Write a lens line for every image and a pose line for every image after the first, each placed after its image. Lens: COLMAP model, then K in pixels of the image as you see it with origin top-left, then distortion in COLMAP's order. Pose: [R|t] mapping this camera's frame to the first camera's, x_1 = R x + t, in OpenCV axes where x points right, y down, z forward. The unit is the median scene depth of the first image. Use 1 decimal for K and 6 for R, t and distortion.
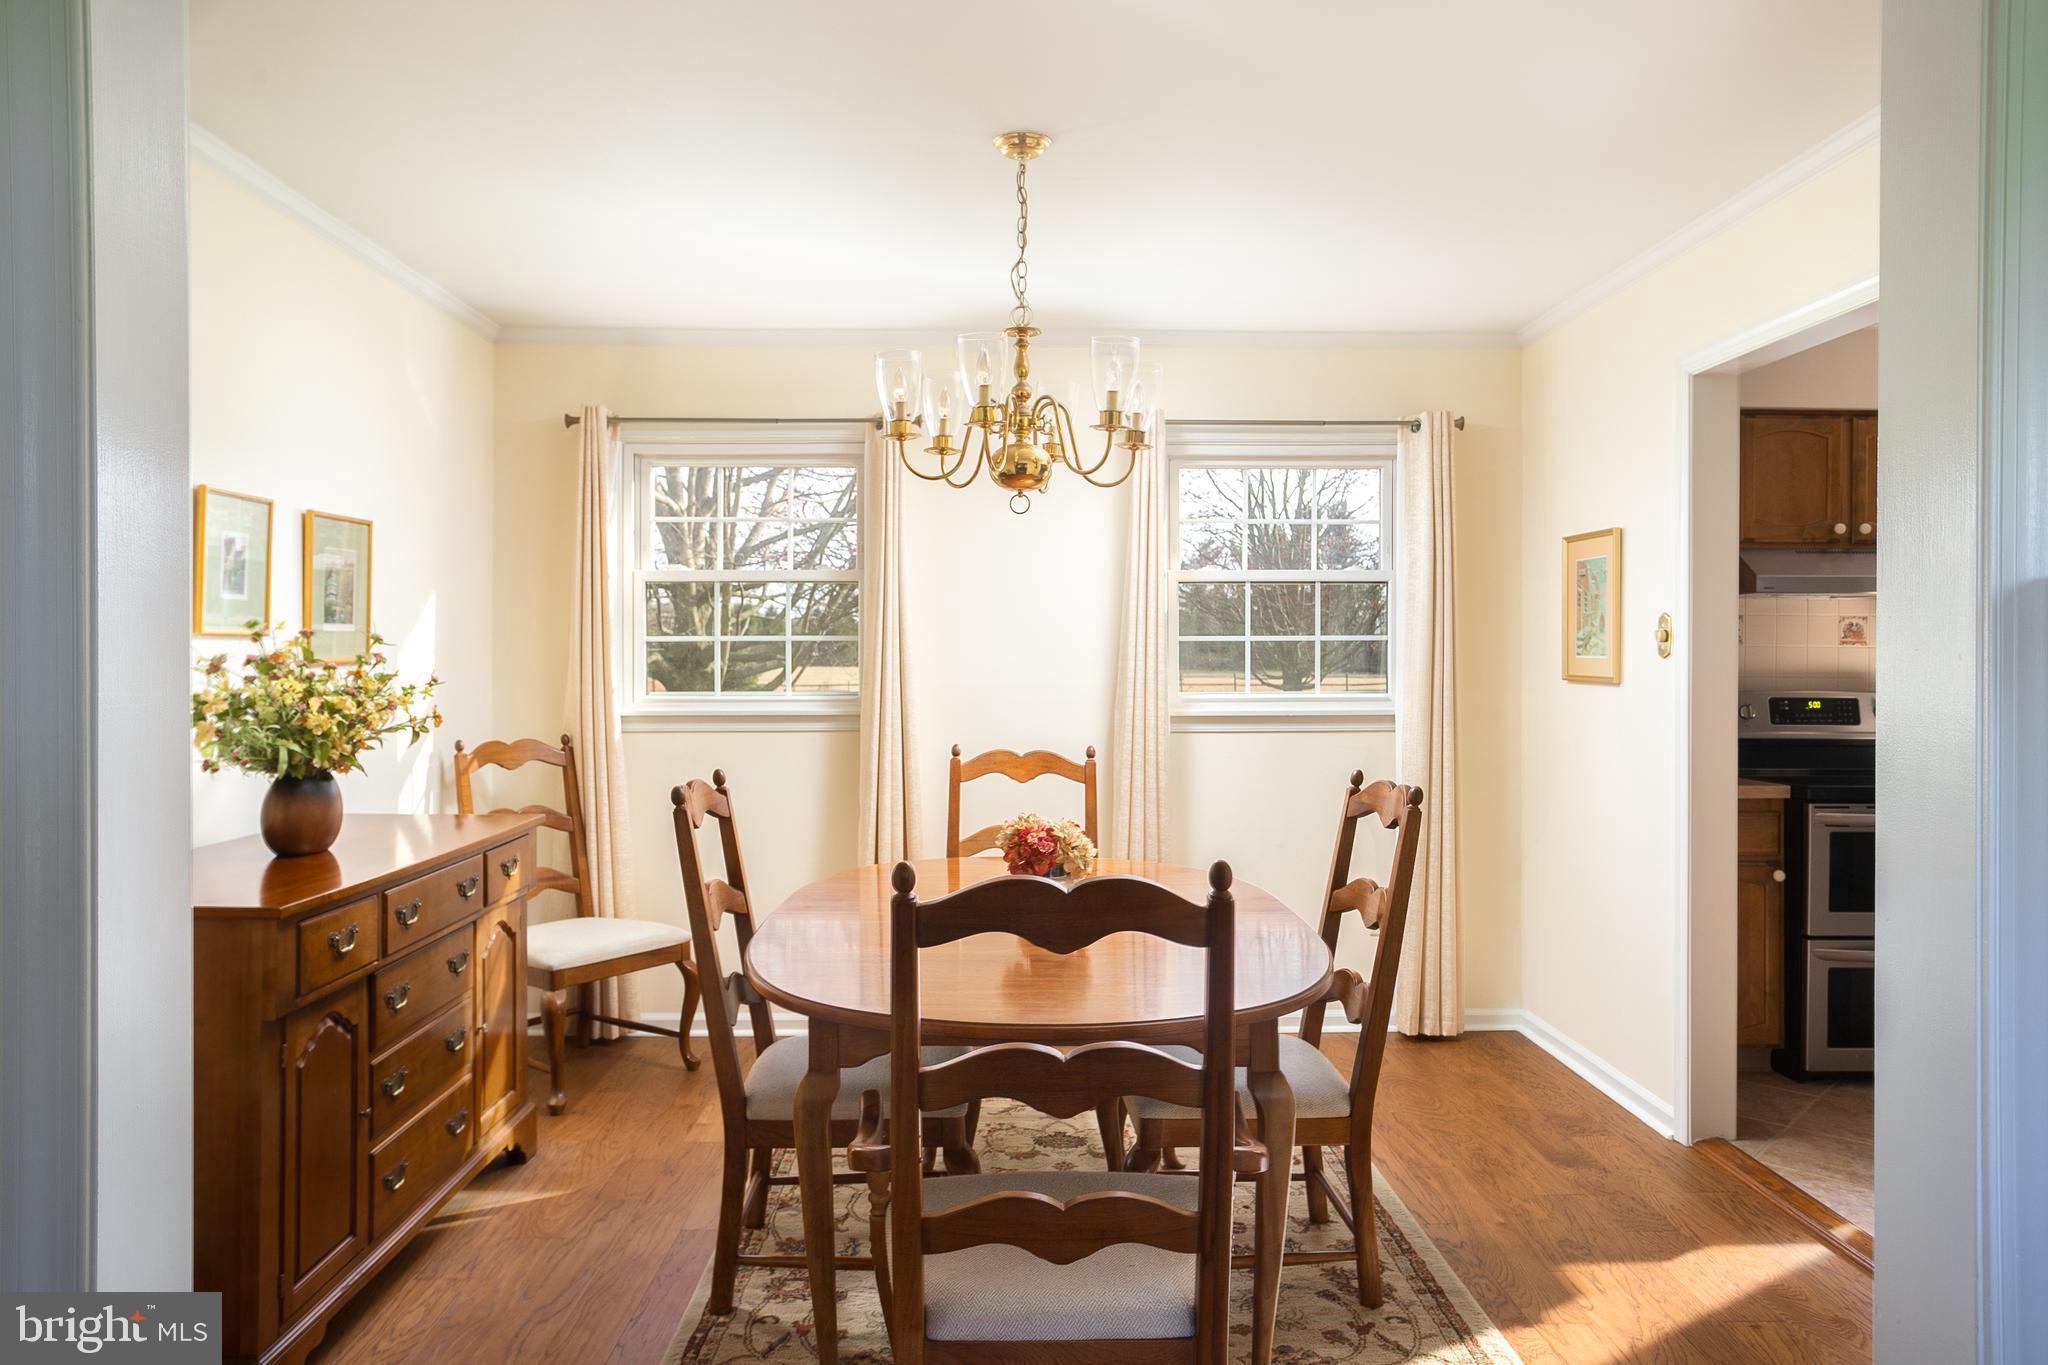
lens RADIAL K [[1345.5, 0, 1024.0], [0, 1345.5, 682.5], [0, 0, 1]] dist [0.001382, 0.000745]
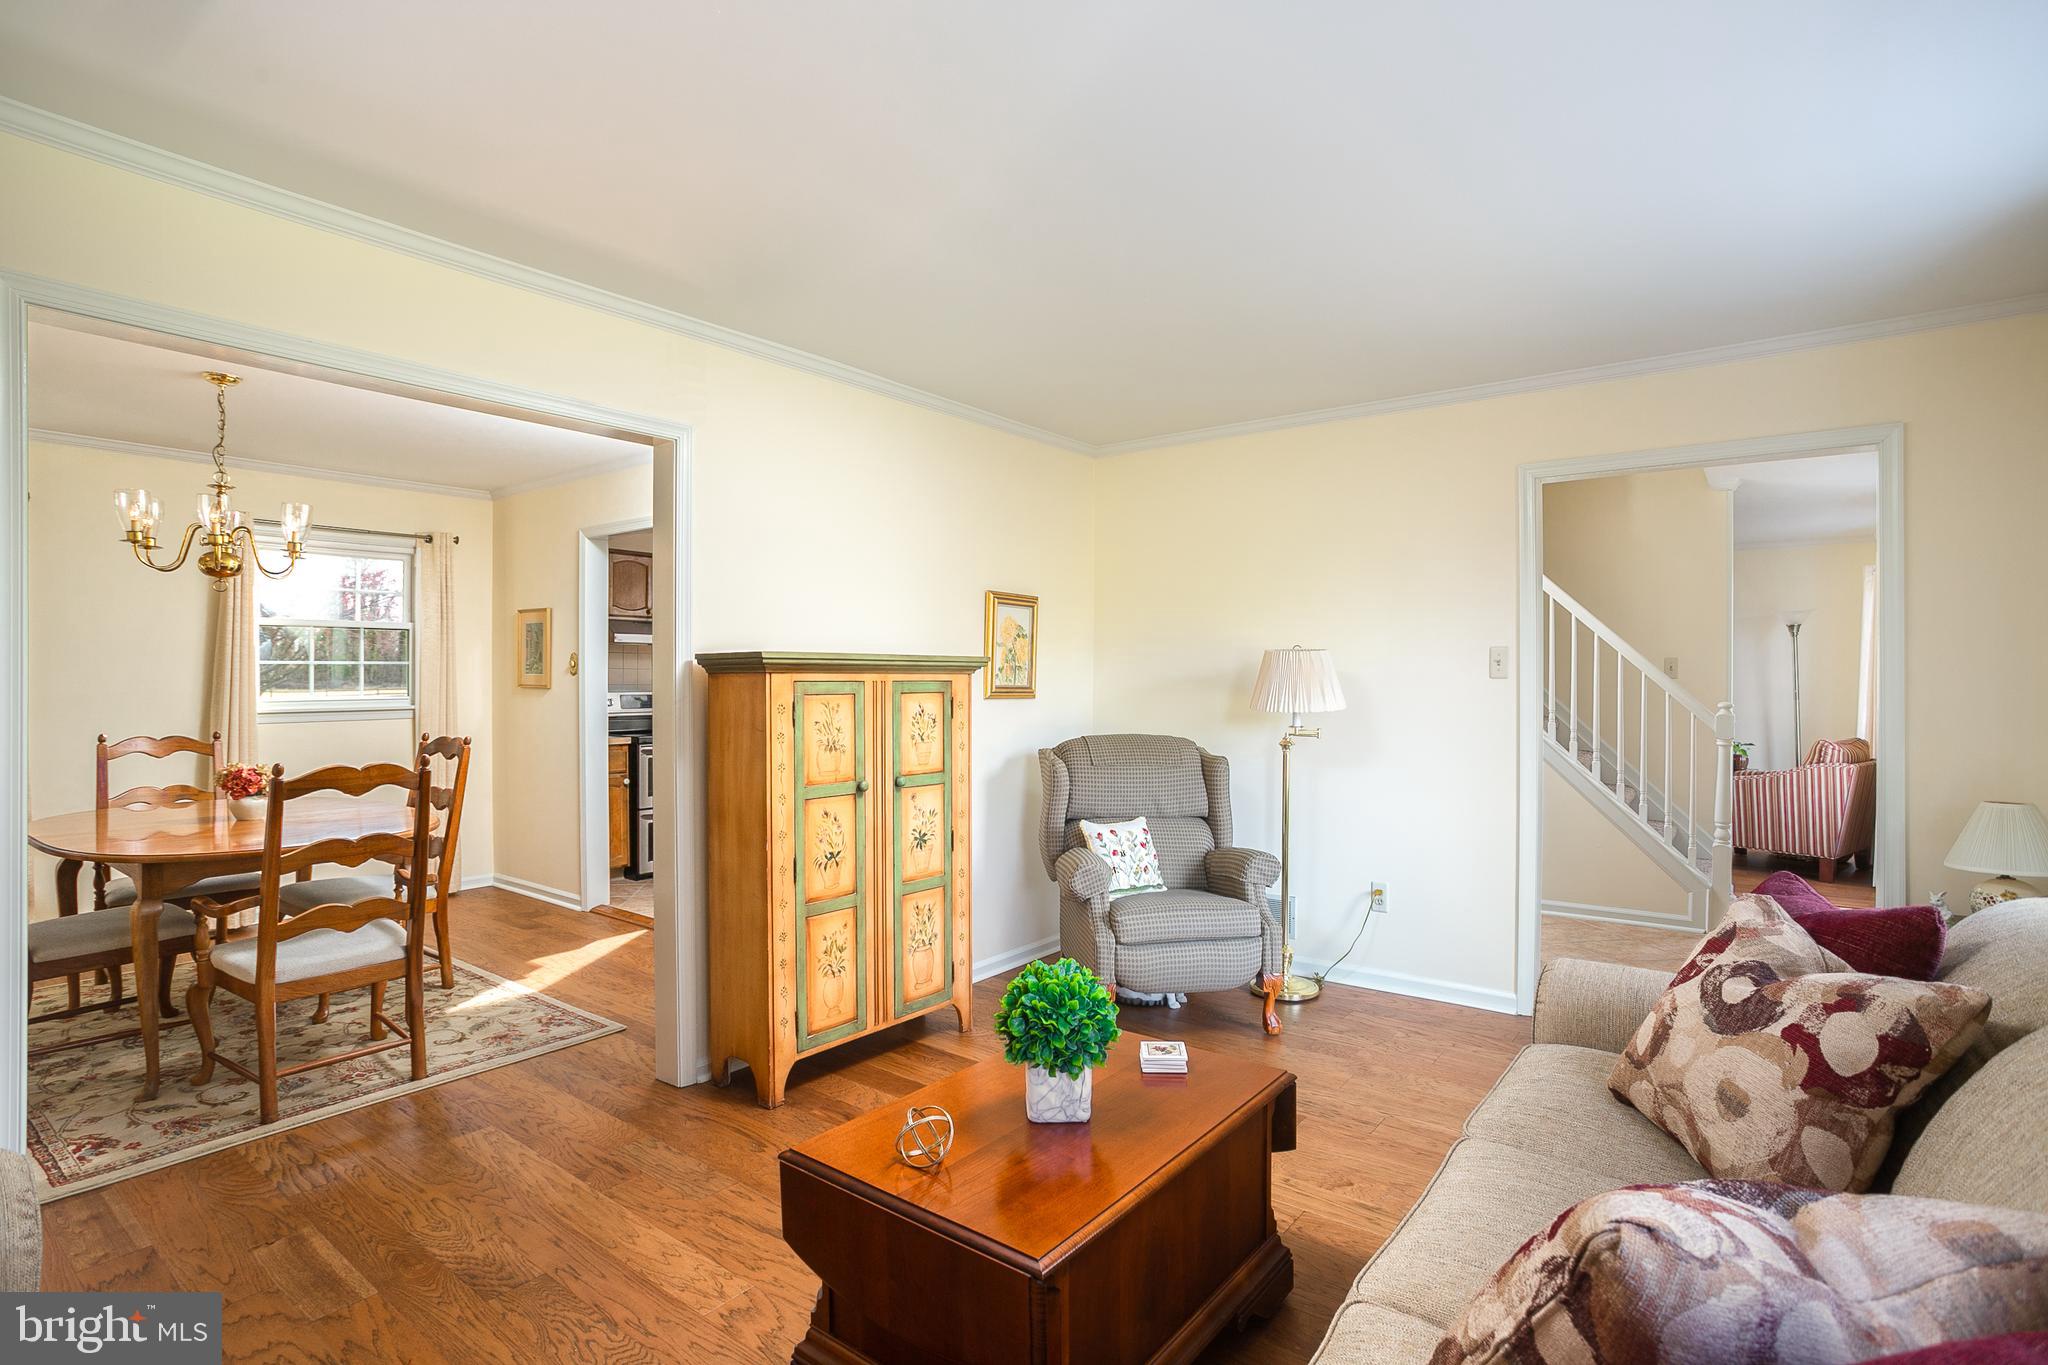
lens RADIAL K [[1037.8, 0, 1024.0], [0, 1037.8, 682.5], [0, 0, 1]] dist [-0.058011, 0.045510]
pose [[0.636982, -0.004918, 0.770863, -0.288443], [0.013015, 0.999906, -0.004375, 0.008608], [-0.770769, 0.012820, 0.636986, -0.513696]]
